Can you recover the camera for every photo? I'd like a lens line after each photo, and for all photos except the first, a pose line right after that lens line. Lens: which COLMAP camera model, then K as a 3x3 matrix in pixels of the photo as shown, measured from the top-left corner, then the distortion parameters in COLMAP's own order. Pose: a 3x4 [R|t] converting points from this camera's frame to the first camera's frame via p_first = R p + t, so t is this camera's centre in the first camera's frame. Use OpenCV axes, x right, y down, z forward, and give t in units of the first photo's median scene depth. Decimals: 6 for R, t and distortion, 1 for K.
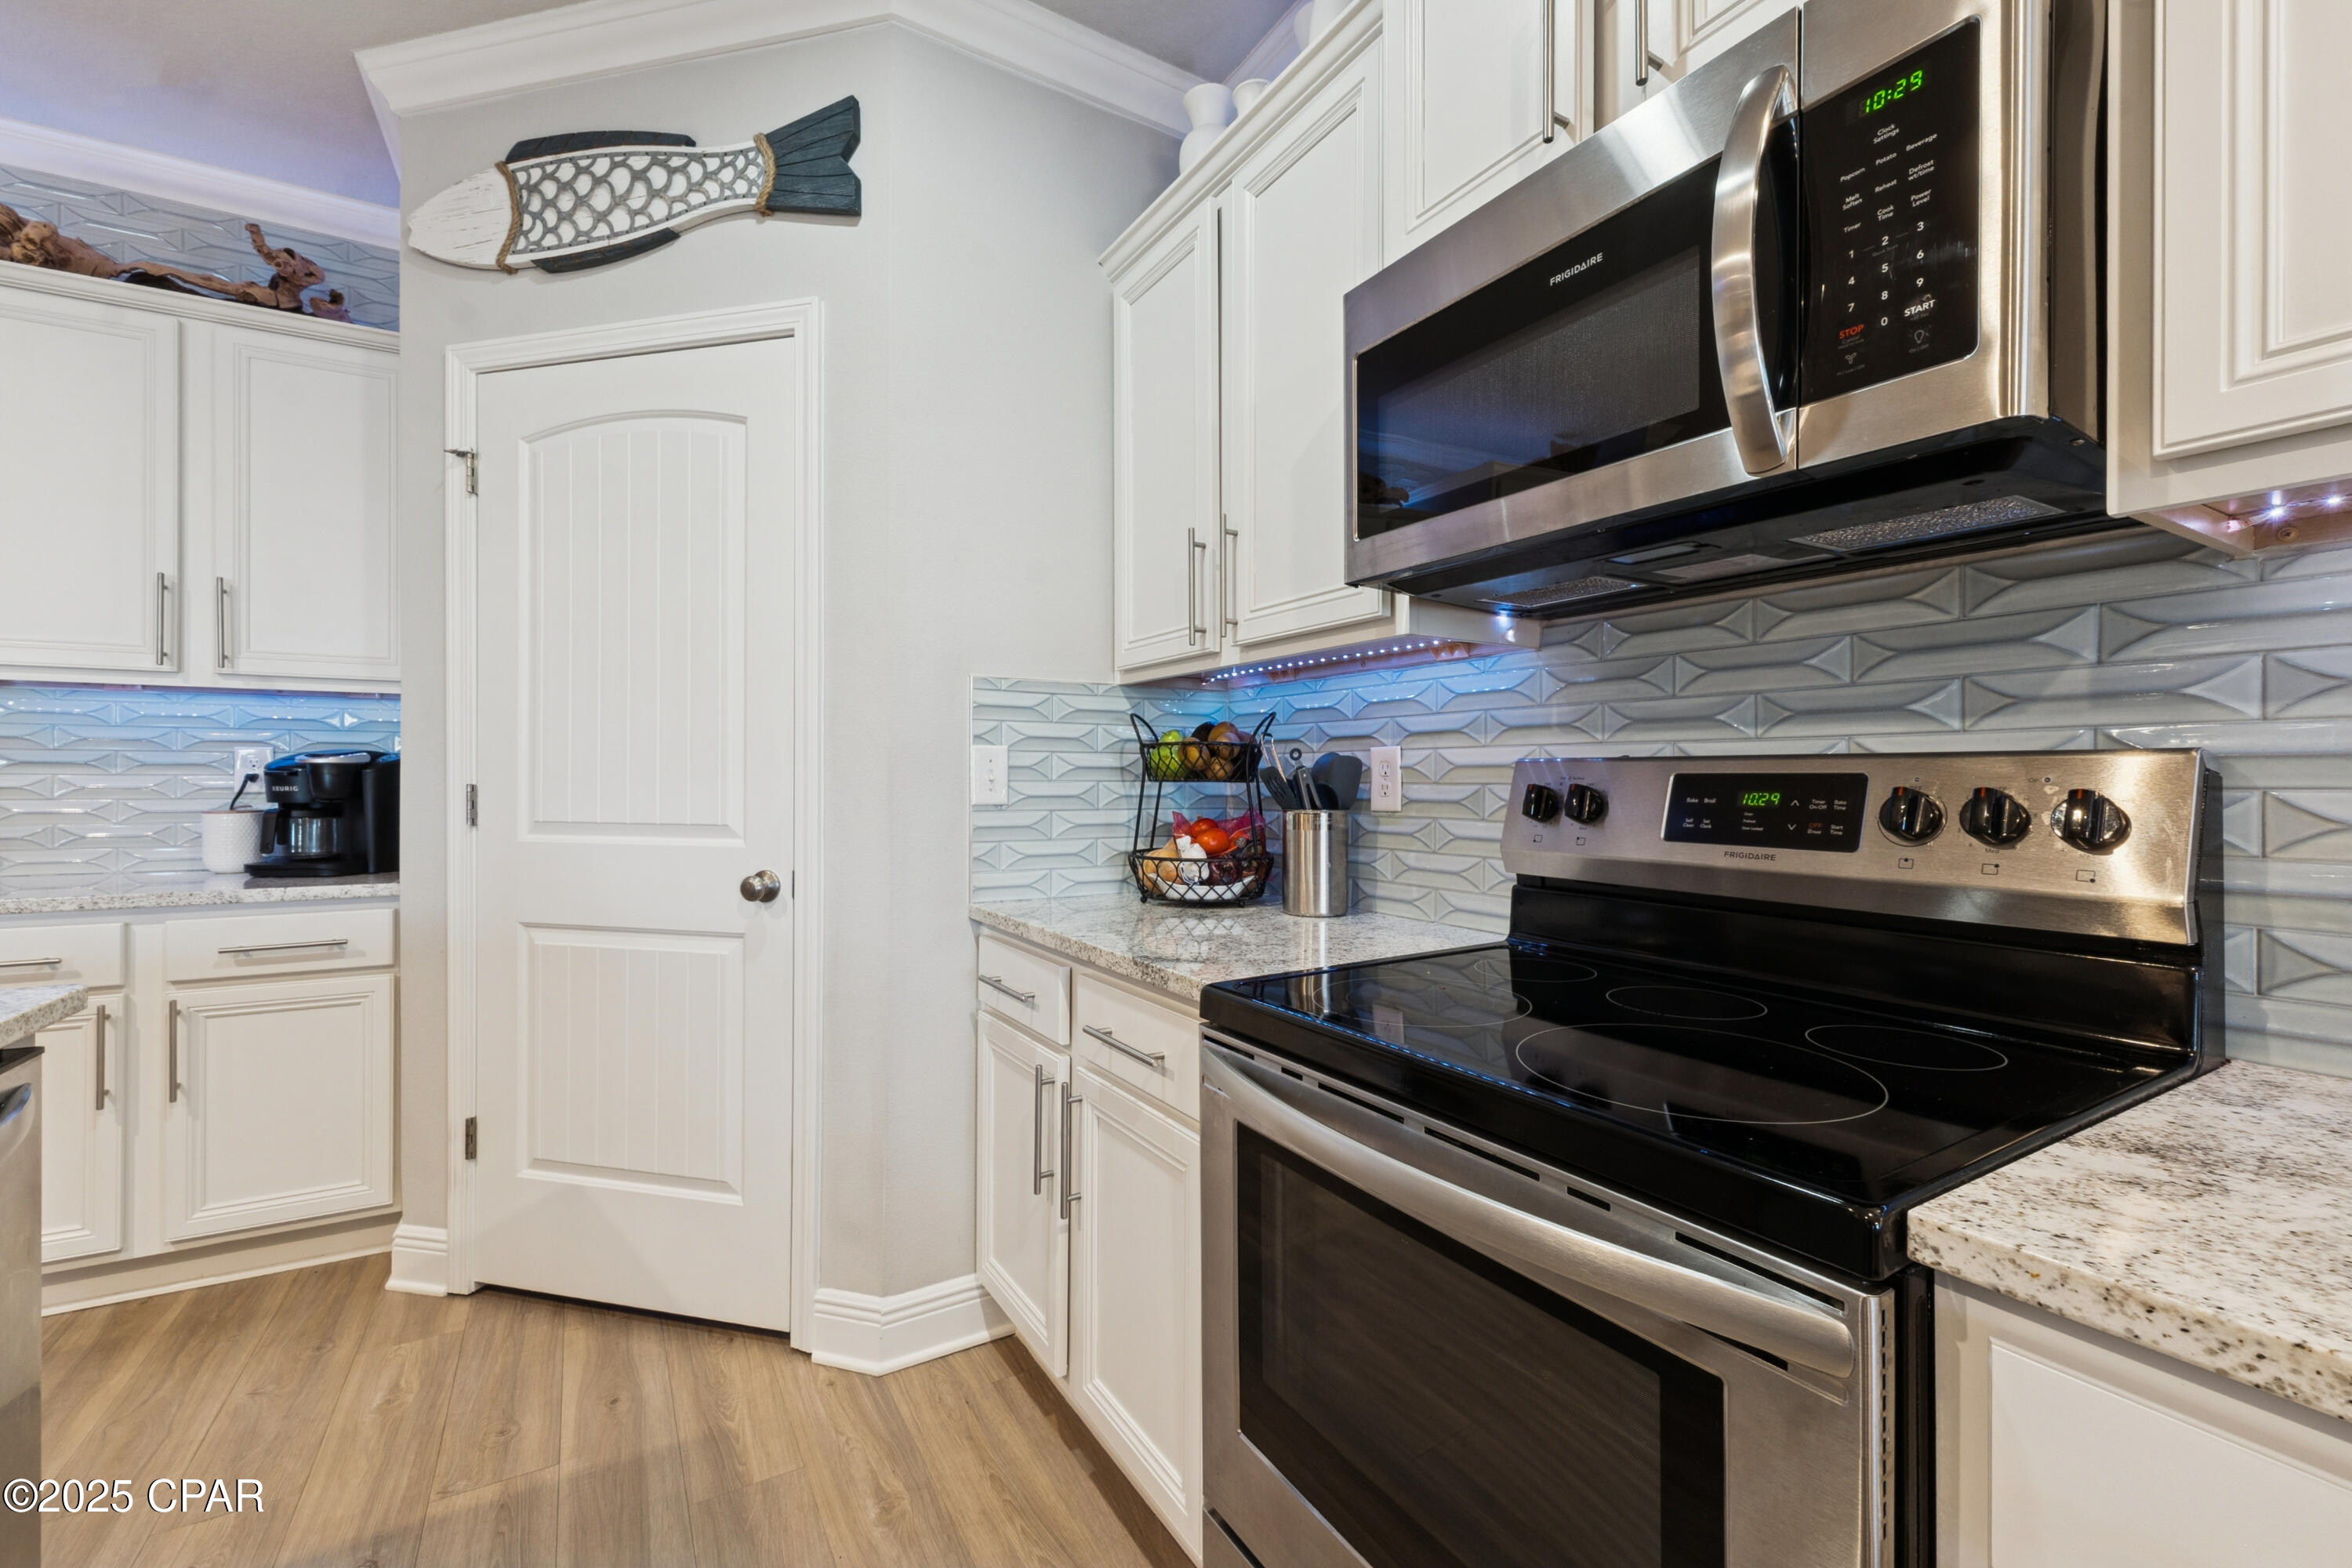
lens RADIAL K [[974.3, 0, 1171.4], [0, 974.3, 776.0], [0, 0, 1]] dist [0.003137, 0.001272]
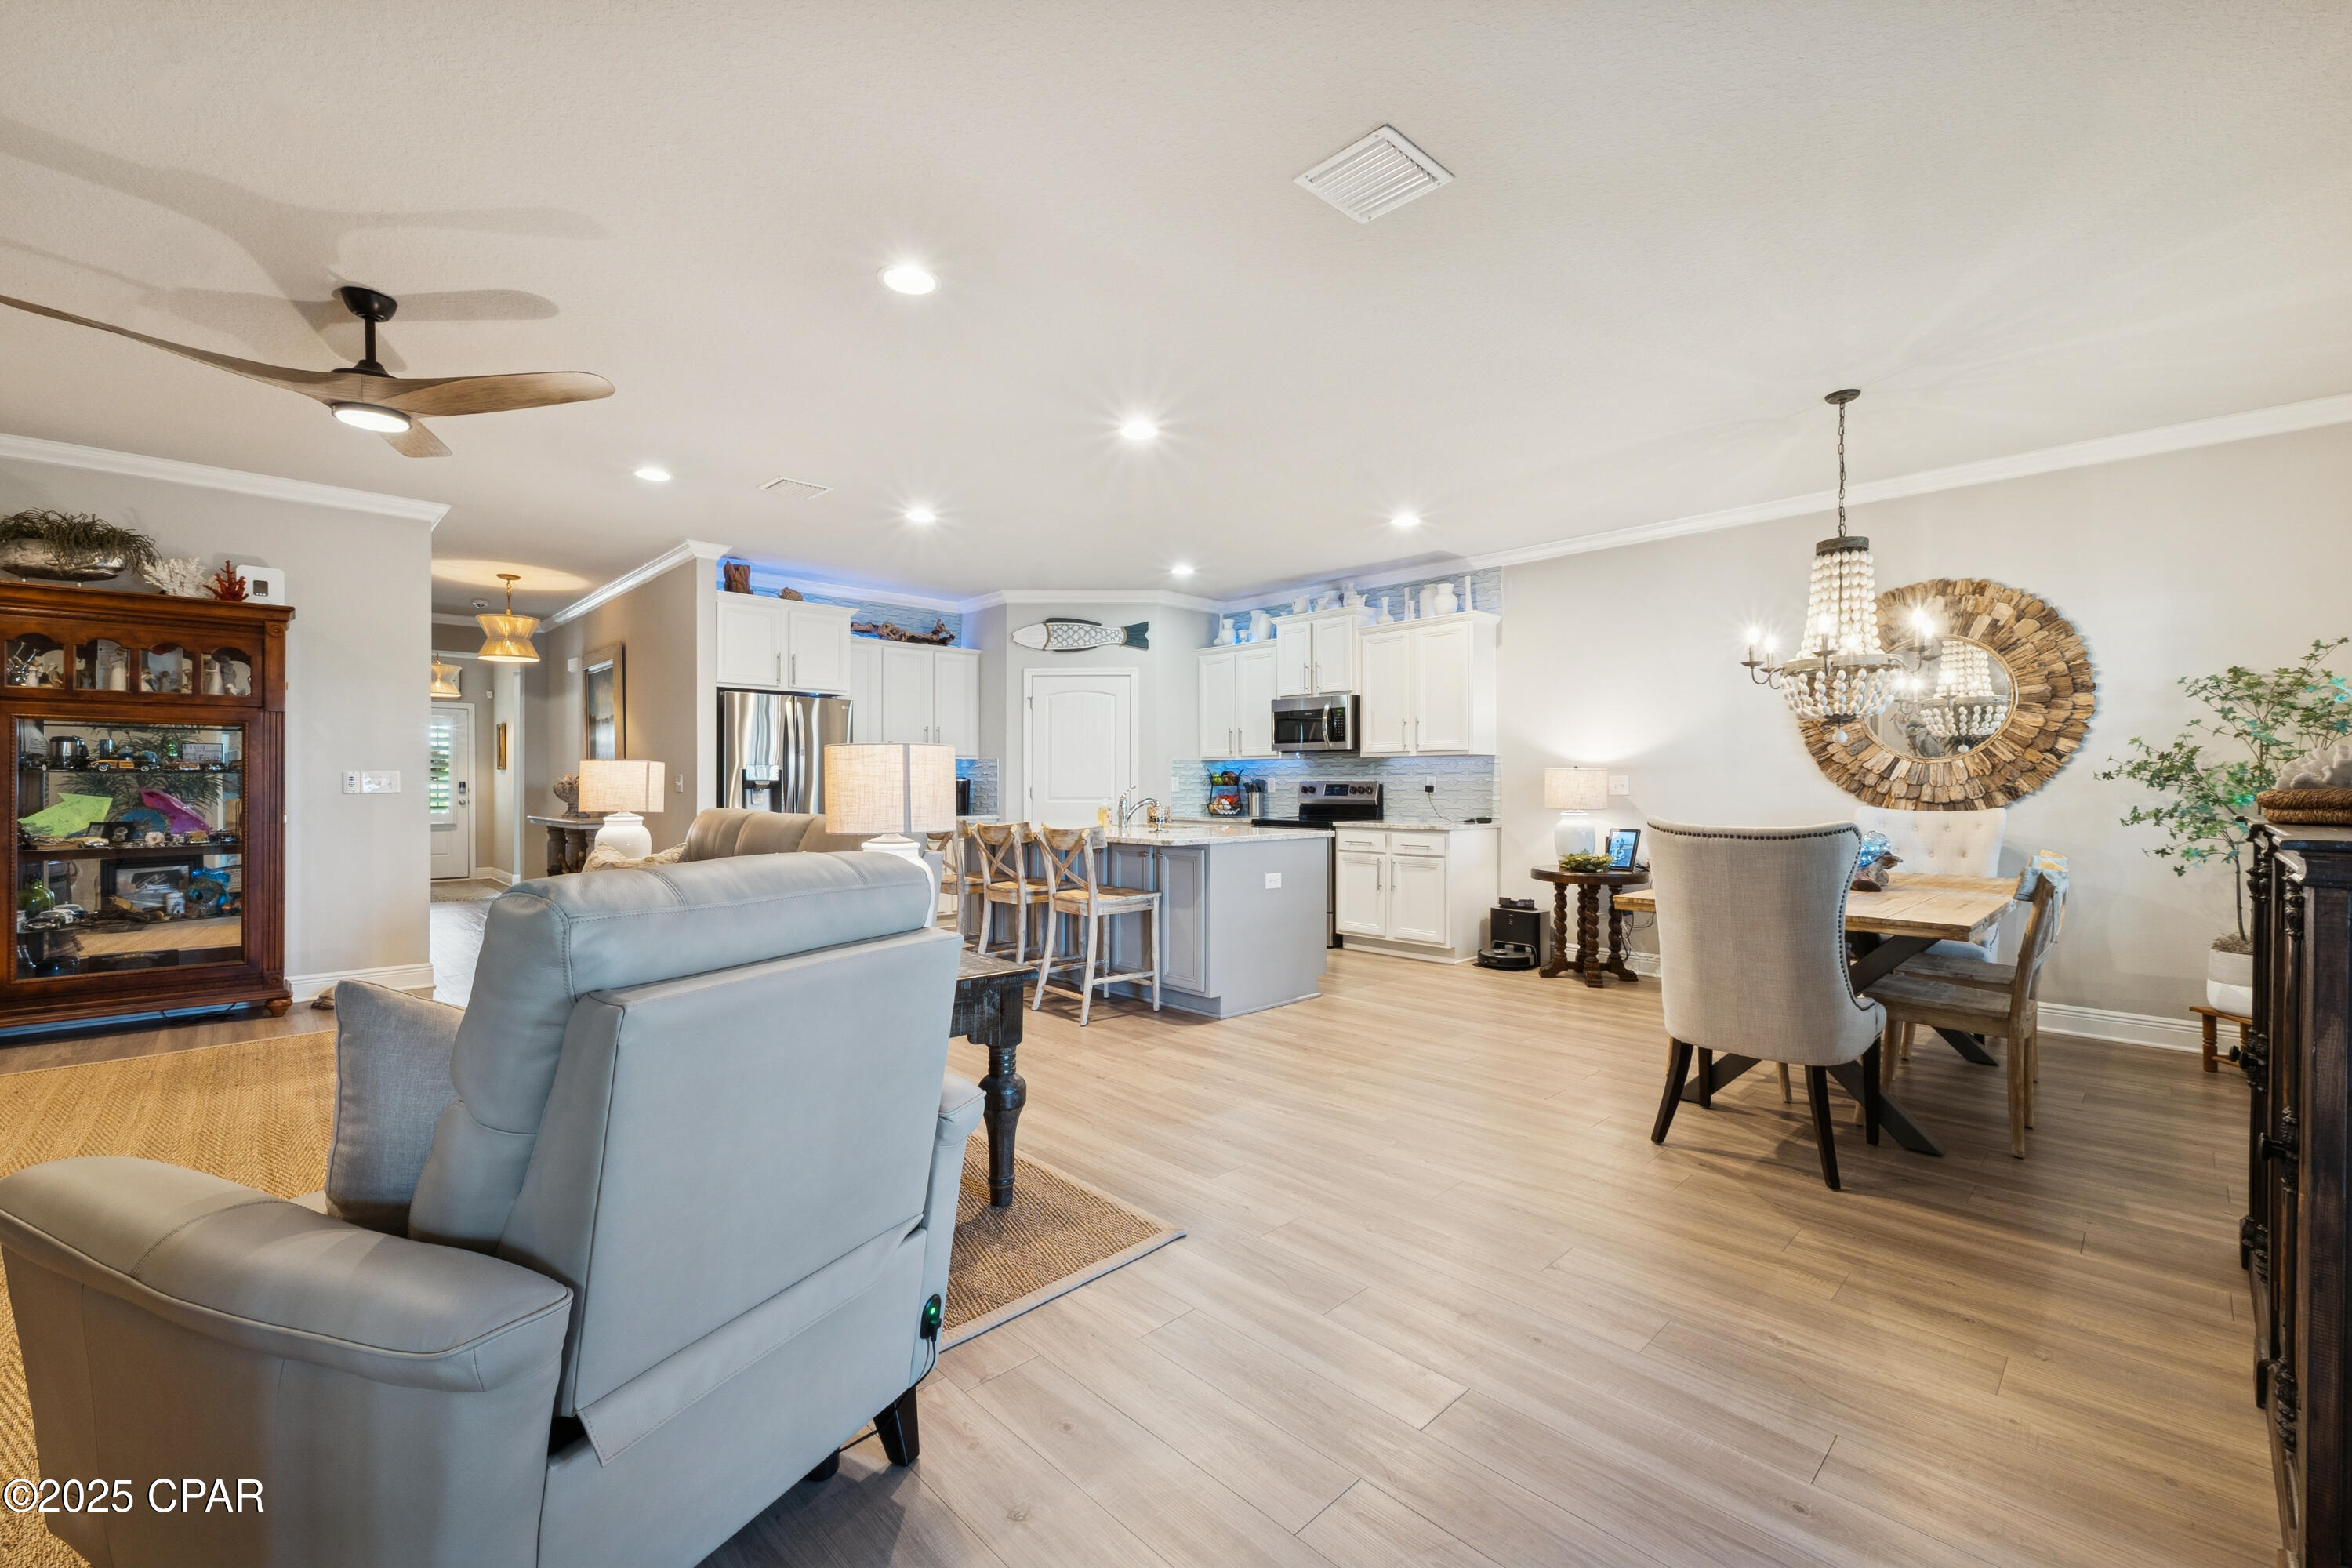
lens RADIAL K [[974.3, 0, 1173.0], [0, 974.3, 781.1], [0, 0, 1]] dist [0.003137, 0.001272]
pose [[0.976119, -0.002393, 0.217225, -0.938236], [0.002352, 0.999997, 0.000449, -0.014521], [-0.217226, 0.000073, 0.976121, -2.562580]]
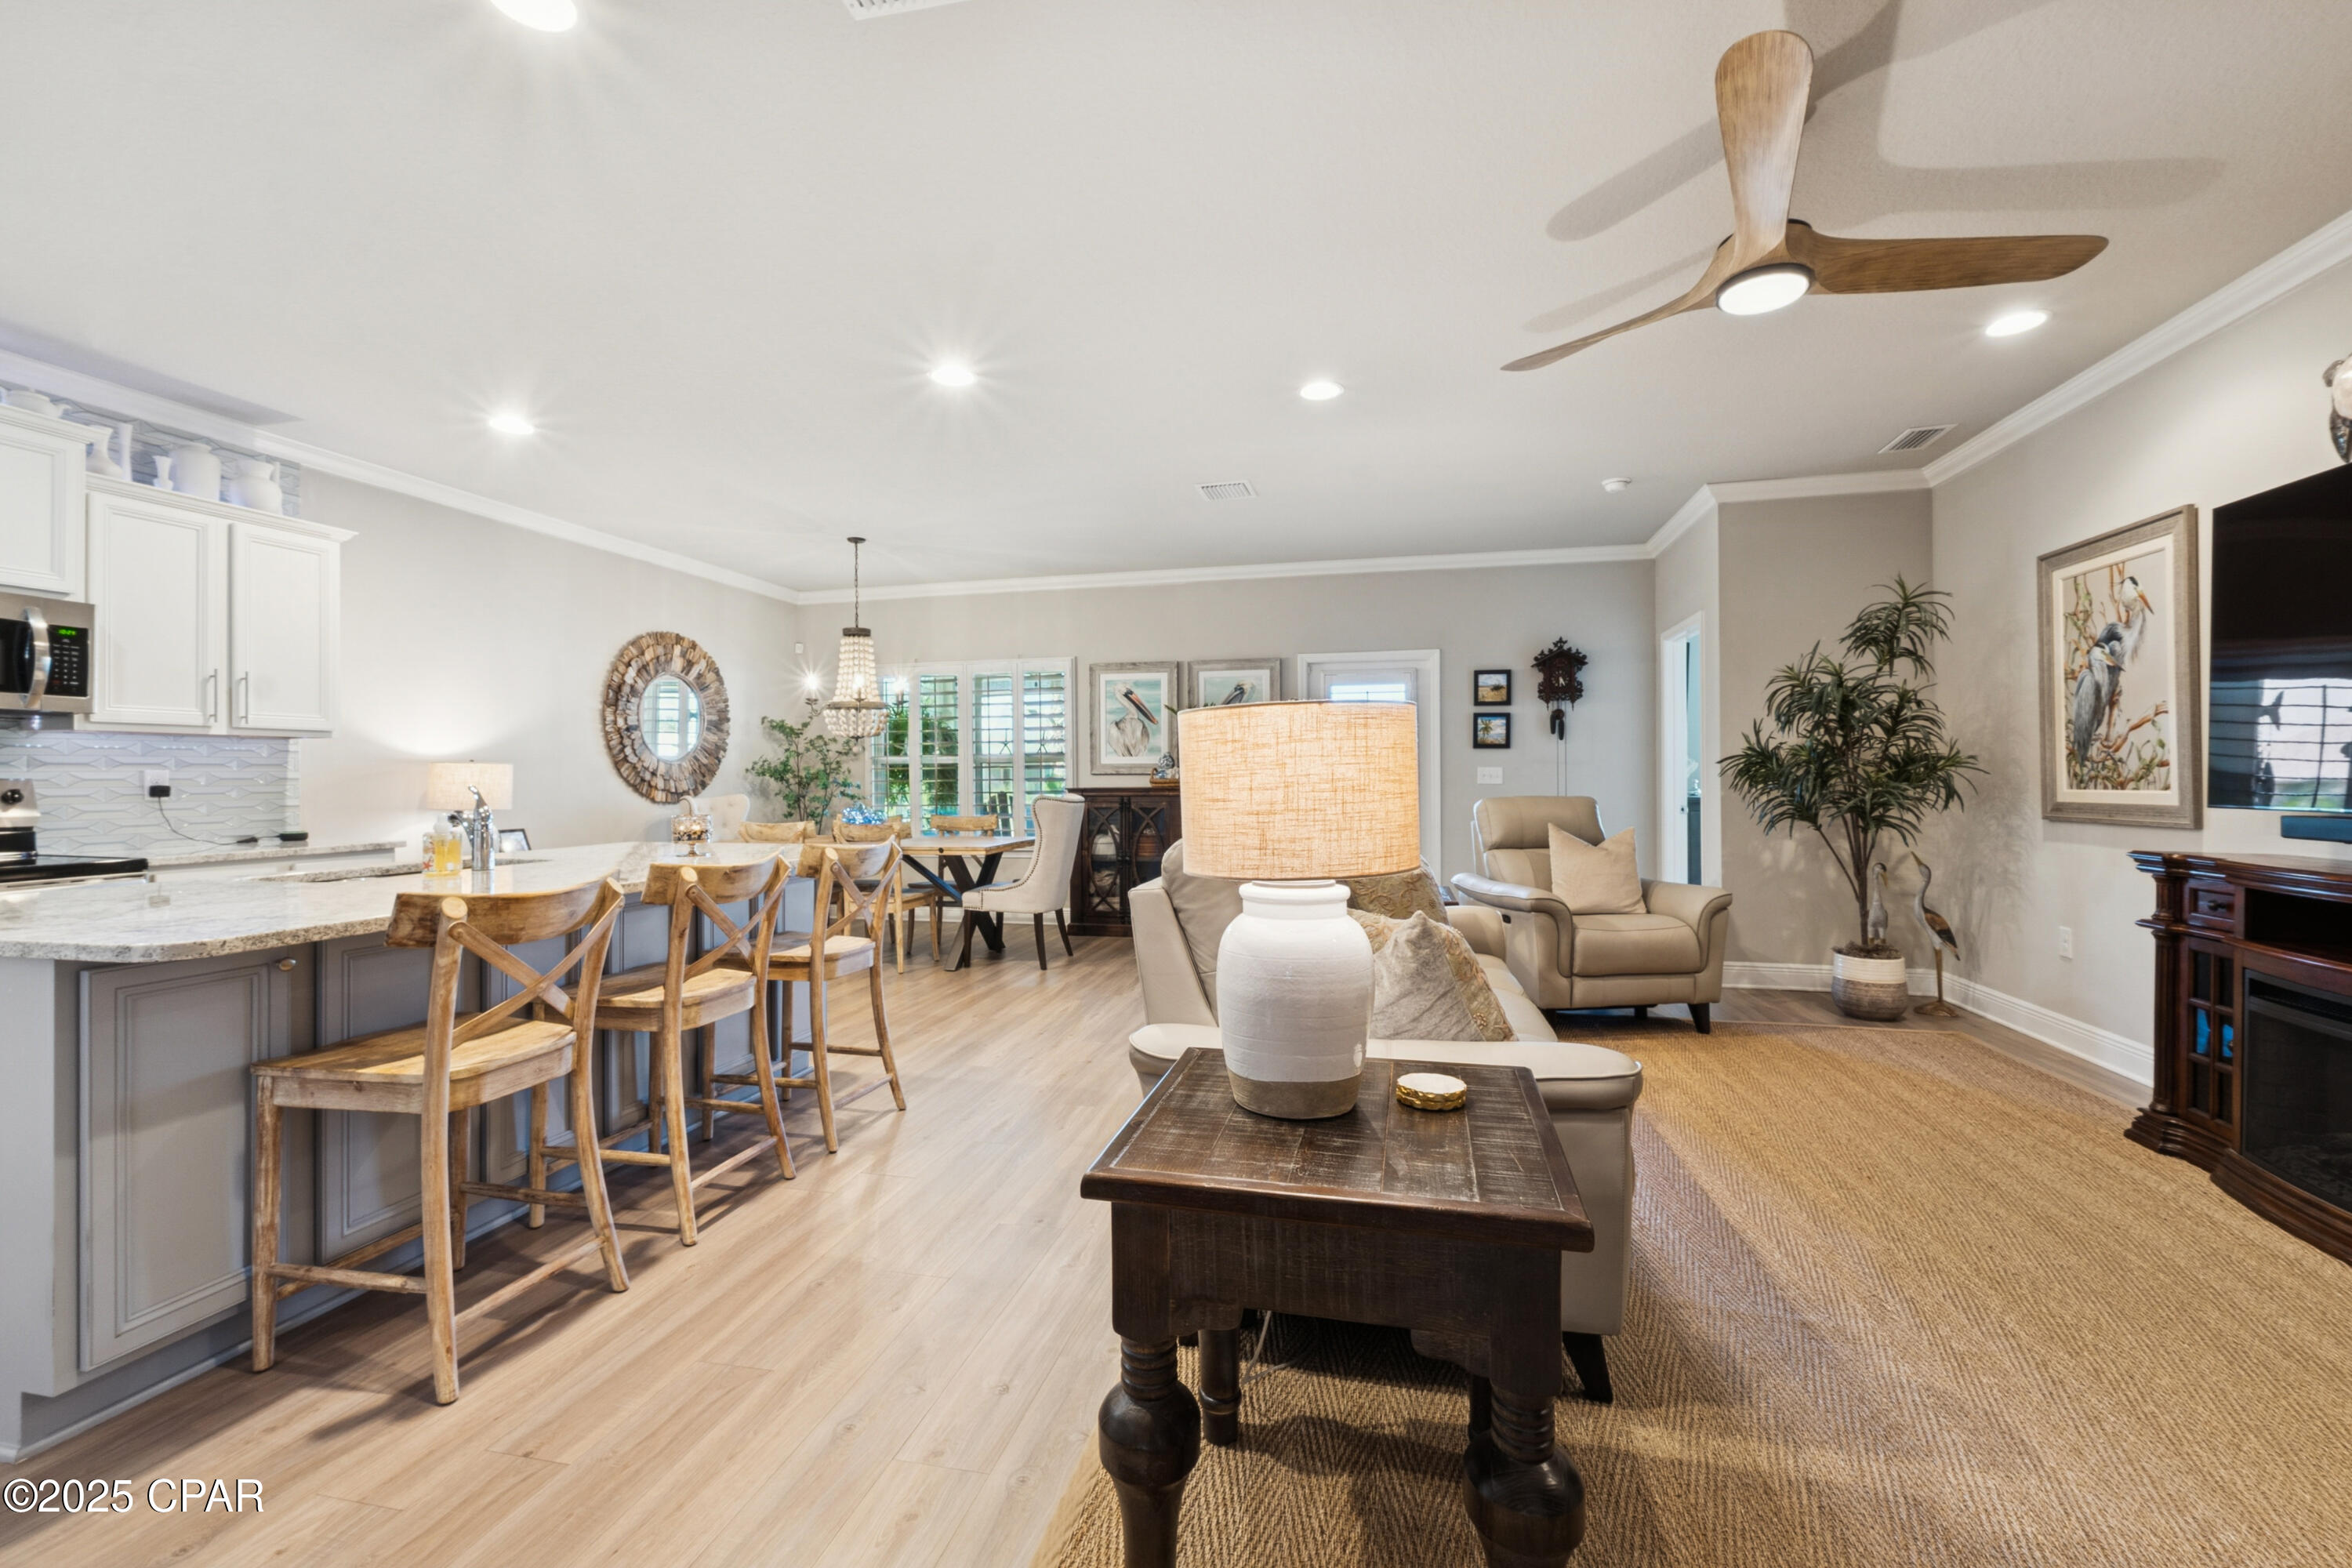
lens RADIAL K [[974.3, 0, 1175.0], [0, 974.3, 767.7], [0, 0, 1]] dist [0.003137, 0.001272]
pose [[-0.724229, 0.005685, 0.689536, -2.008129], [0.000338, 0.999969, -0.007890, -0.015306], [-0.689560, -0.005482, -0.724208, 0.243344]]
